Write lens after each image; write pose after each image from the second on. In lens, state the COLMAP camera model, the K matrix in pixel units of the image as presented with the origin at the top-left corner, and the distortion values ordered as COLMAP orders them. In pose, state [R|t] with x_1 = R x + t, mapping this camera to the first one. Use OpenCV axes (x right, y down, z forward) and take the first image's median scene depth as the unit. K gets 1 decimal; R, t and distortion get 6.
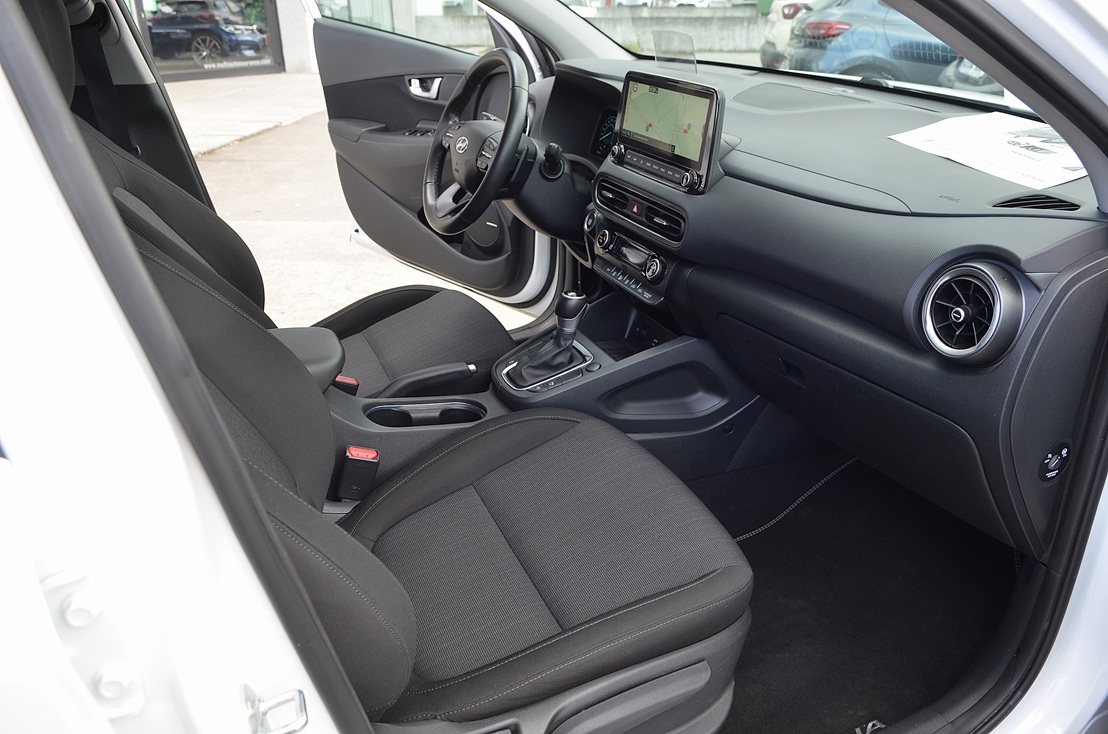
lens RADIAL K [[818.7, 0, 554.0], [0, 818.7, 367.0], [0, 0, 1]] dist [-0.008184, -0.004531]
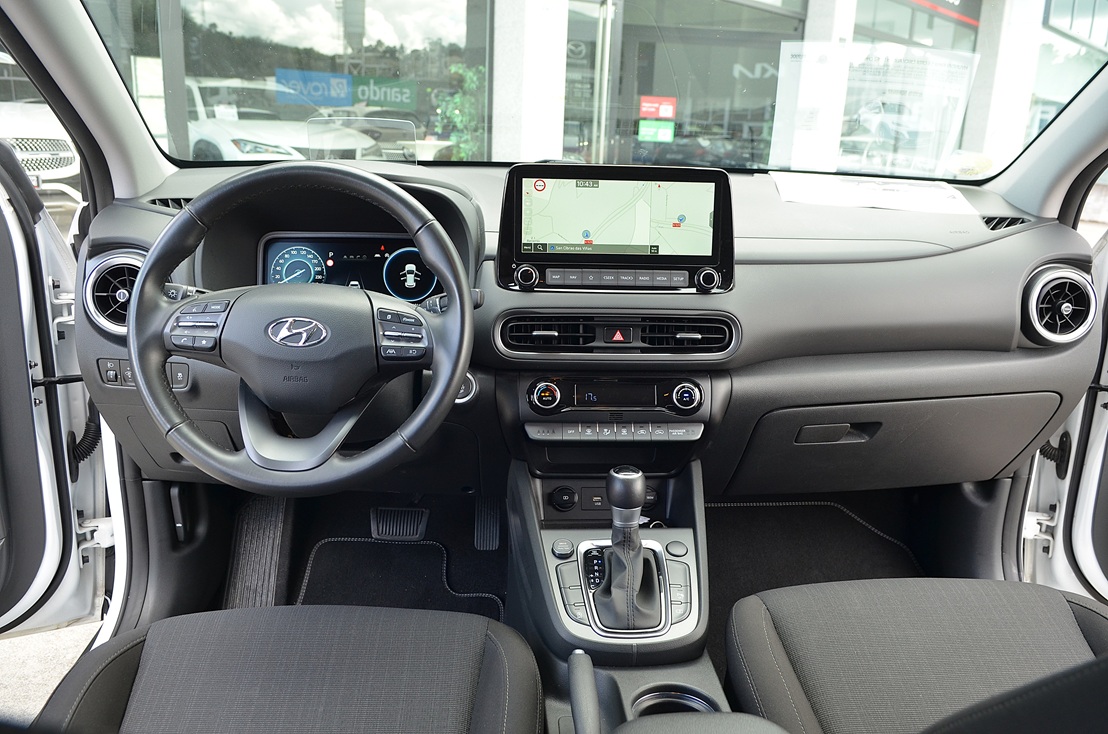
lens RADIAL K [[818.7, 0, 554.0], [0, 818.7, 367.0], [0, 0, 1]] dist [-0.008184, -0.004531]
pose [[0.357410, -0.270438, 0.893936, -0.652874], [0.387282, 0.913902, 0.121637, -0.305807], [-0.849865, 0.302731, 0.431374, 0.795635]]
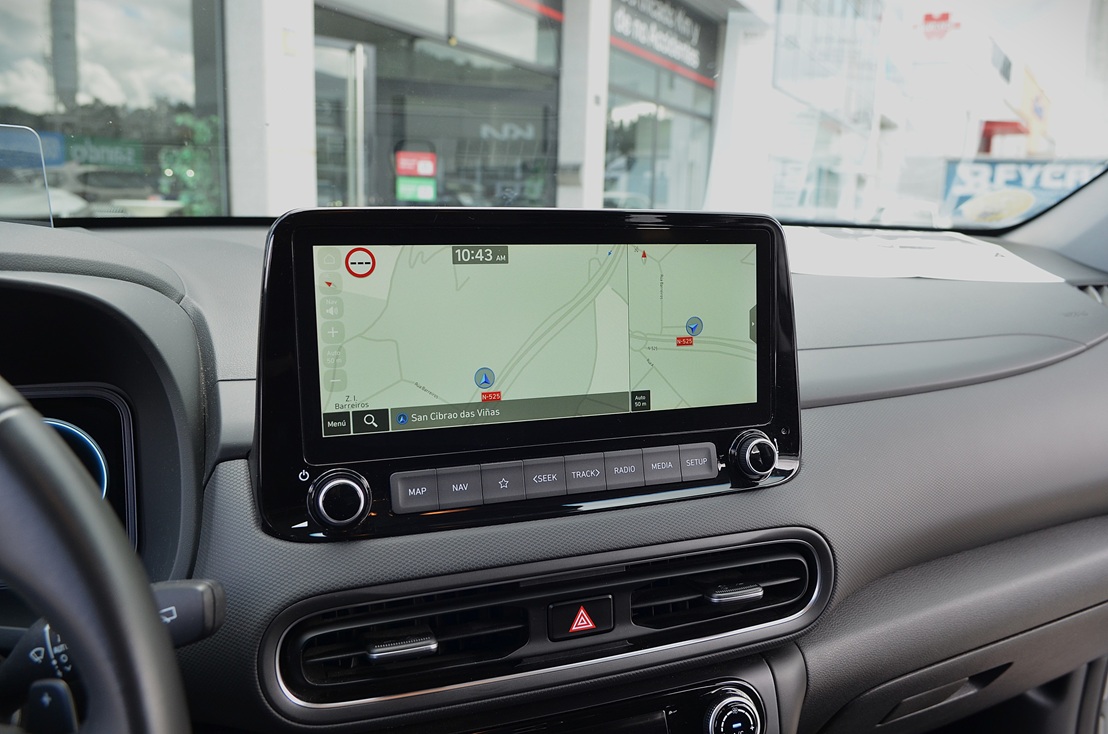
lens RADIAL K [[825.7, 0, 554.0], [0, 825.7, 367.0], [0, 0, 1]] dist [-0.042346, -0.004139]
pose [[0.070817, -0.222053, 0.972459, -0.195911], [0.418097, 0.891743, 0.173175, -0.364759], [-0.905638, 0.394319, 0.155990, 1.001381]]
